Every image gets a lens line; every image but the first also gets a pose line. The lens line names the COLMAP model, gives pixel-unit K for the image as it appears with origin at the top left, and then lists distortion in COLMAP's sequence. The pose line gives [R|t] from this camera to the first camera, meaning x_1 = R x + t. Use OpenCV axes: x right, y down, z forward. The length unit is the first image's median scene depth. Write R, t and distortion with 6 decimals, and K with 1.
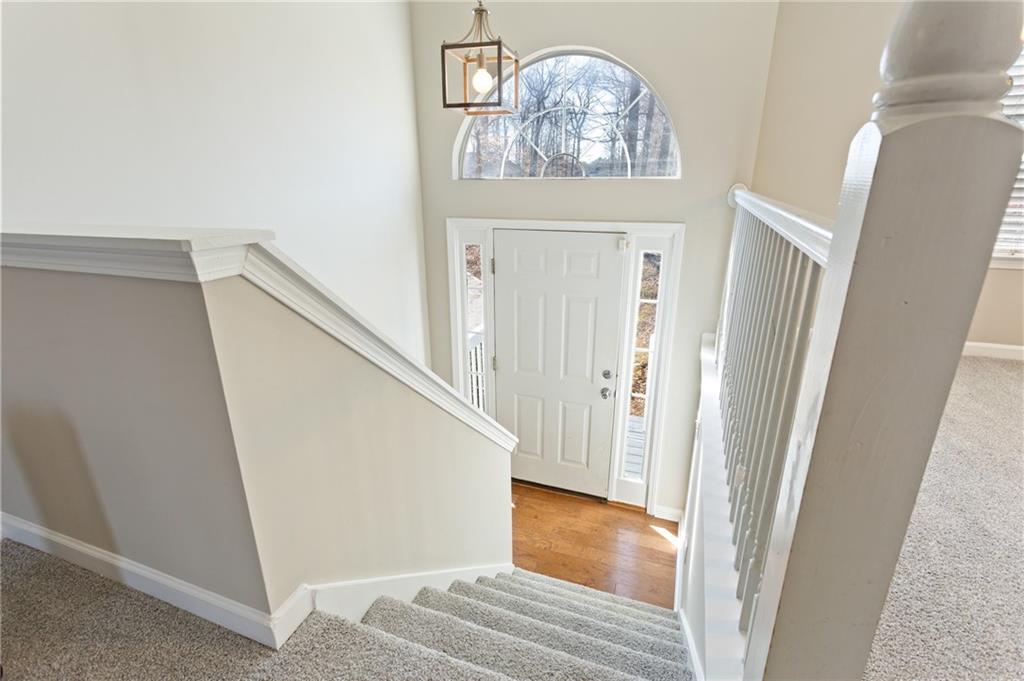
lens RADIAL K [[485.3, 0, 509.8], [0, 485.3, 336.3], [0, 0, 1]] dist [-0.001527, 0.001015]
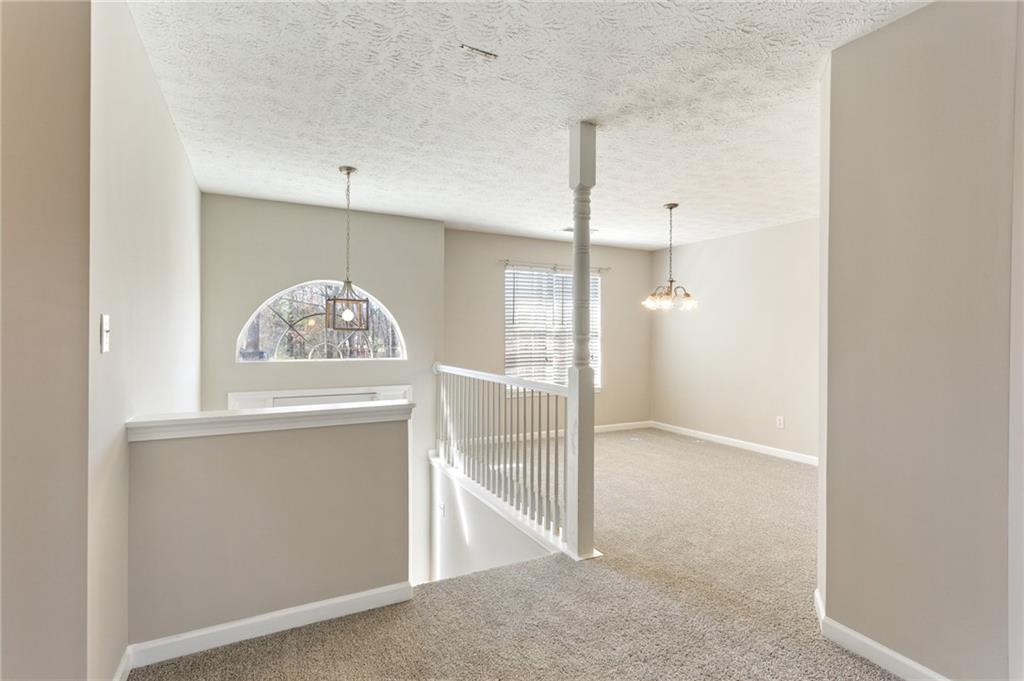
lens RADIAL K [[487.5, 0, 509.5], [0, 487.5, 338.4], [0, 0, 1]] dist [0.002206, 0.000624]
pose [[0.679244, 0.003763, 0.733903, -0.663866], [0.221897, 0.952132, -0.210252, 0.043751], [-0.699564, 0.305663, 0.645895, -0.375787]]
